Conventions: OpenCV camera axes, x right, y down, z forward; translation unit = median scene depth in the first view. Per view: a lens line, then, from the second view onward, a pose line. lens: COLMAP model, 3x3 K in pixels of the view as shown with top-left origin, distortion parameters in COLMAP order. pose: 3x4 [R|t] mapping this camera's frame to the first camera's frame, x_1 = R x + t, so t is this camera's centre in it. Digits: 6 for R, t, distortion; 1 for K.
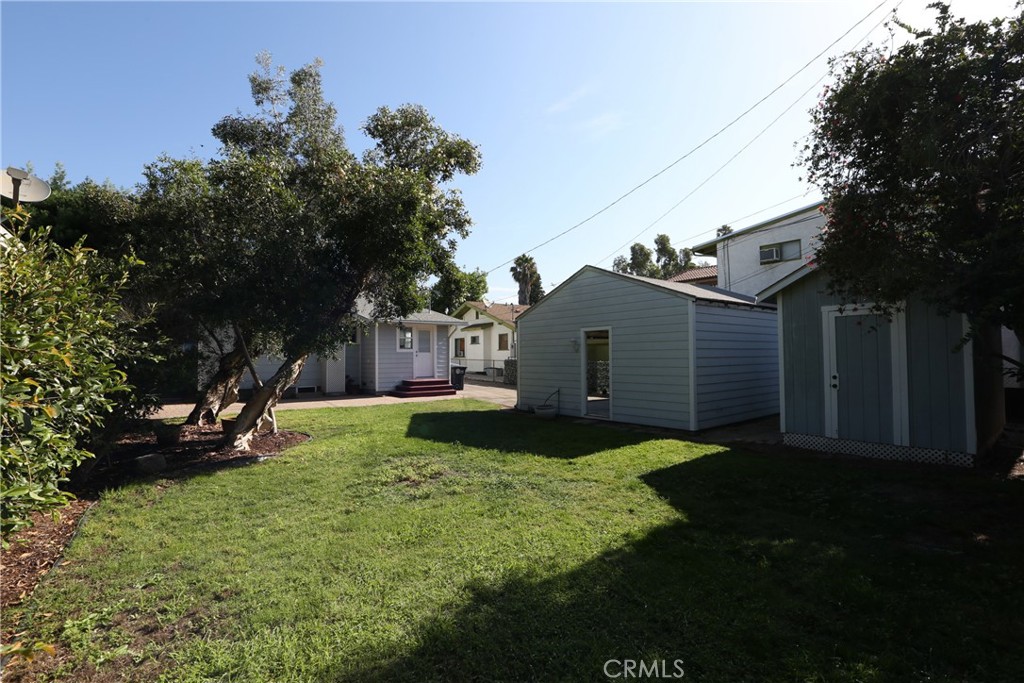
lens RADIAL K [[465.2, 0, 512.0], [0, 465.2, 341.5], [0, 0, 1]] dist [-0.057298, 0.020013]
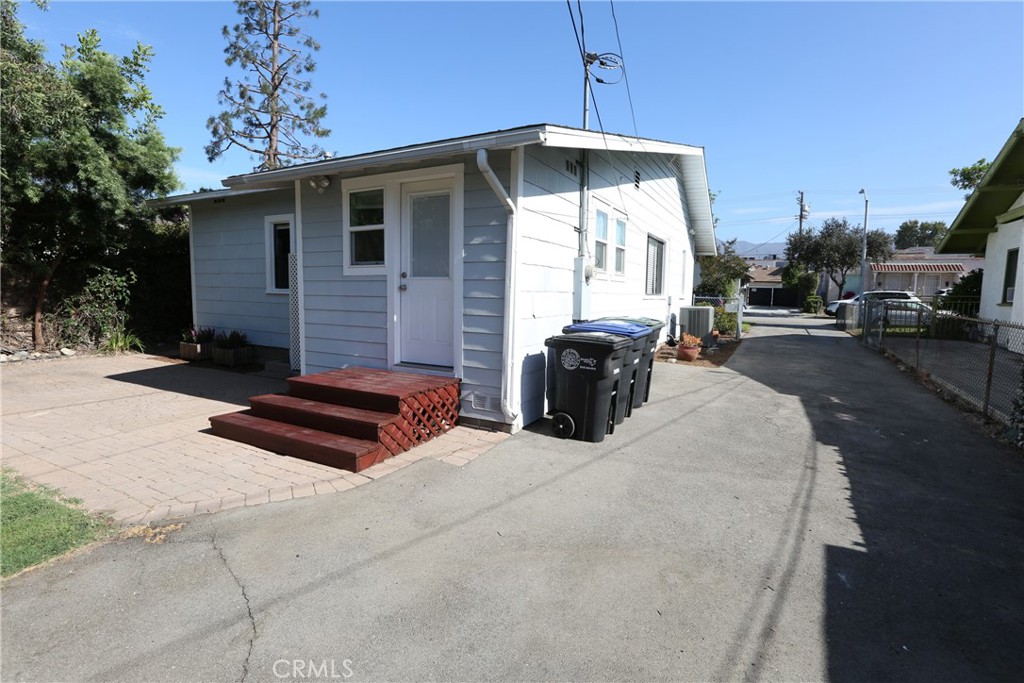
lens RADIAL K [[496.4, 0, 512.0], [0, 496.4, 341.5], [0, 0, 1]] dist [-0.057286, 0.026400]
pose [[0.406314, 0.108176, -0.907308, 0.269873], [0.008220, 0.992494, 0.122013, 0.068892], [0.913697, -0.057034, 0.402375, 2.461370]]
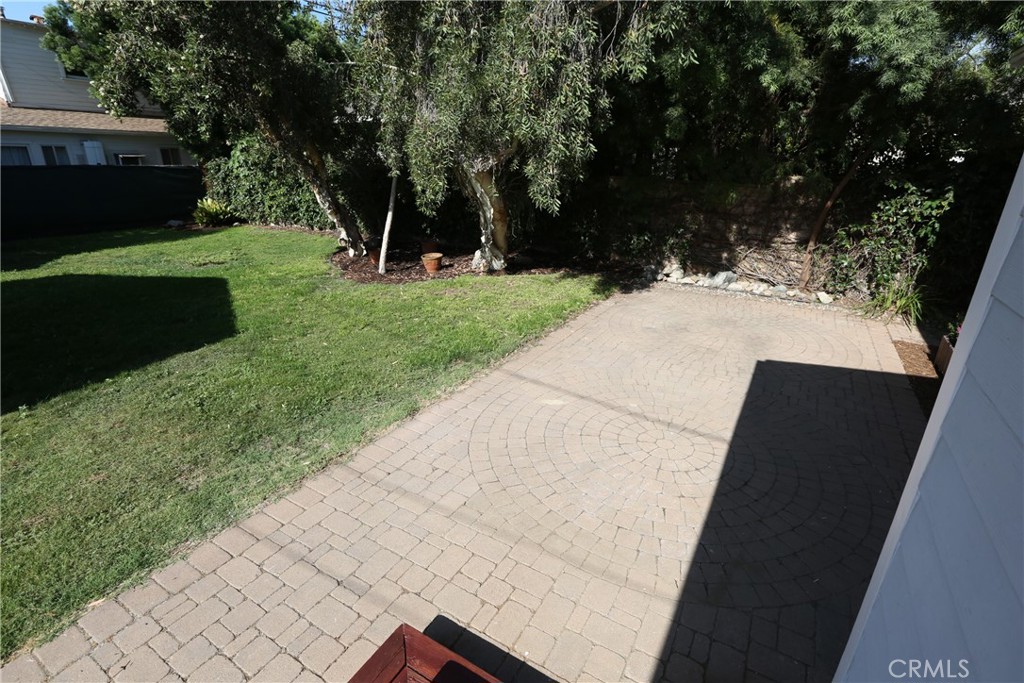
lens RADIAL K [[496.4, 0, 512.0], [0, 496.4, 341.5], [0, 0, 1]] dist [-0.057286, 0.026400]
pose [[-0.929739, 0.111458, -0.350945, -0.523866], [-0.010292, 0.944848, 0.327346, 0.002234], [0.368075, 0.307959, -0.877315, 2.567539]]
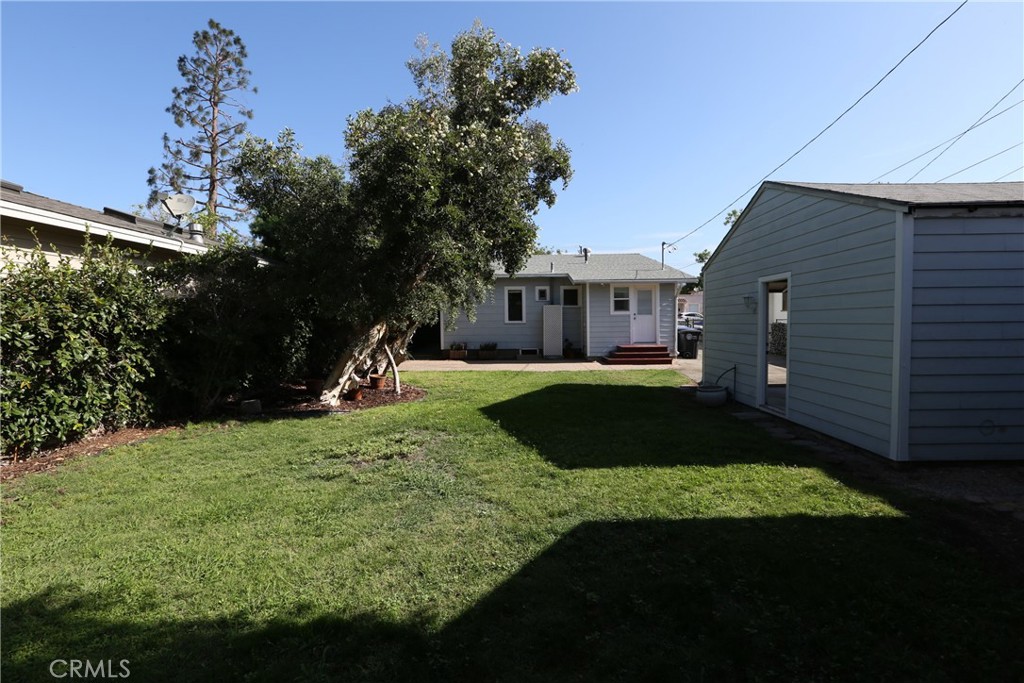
lens RADIAL K [[465.2, 0, 512.0], [0, 465.2, 341.5], [0, 0, 1]] dist [-0.057298, 0.020013]
pose [[0.764978, 0.025944, -0.643534, 0.500231], [0.026762, 0.997045, 0.072008, 0.010185], [0.643500, -0.072307, 0.762023, 0.425959]]
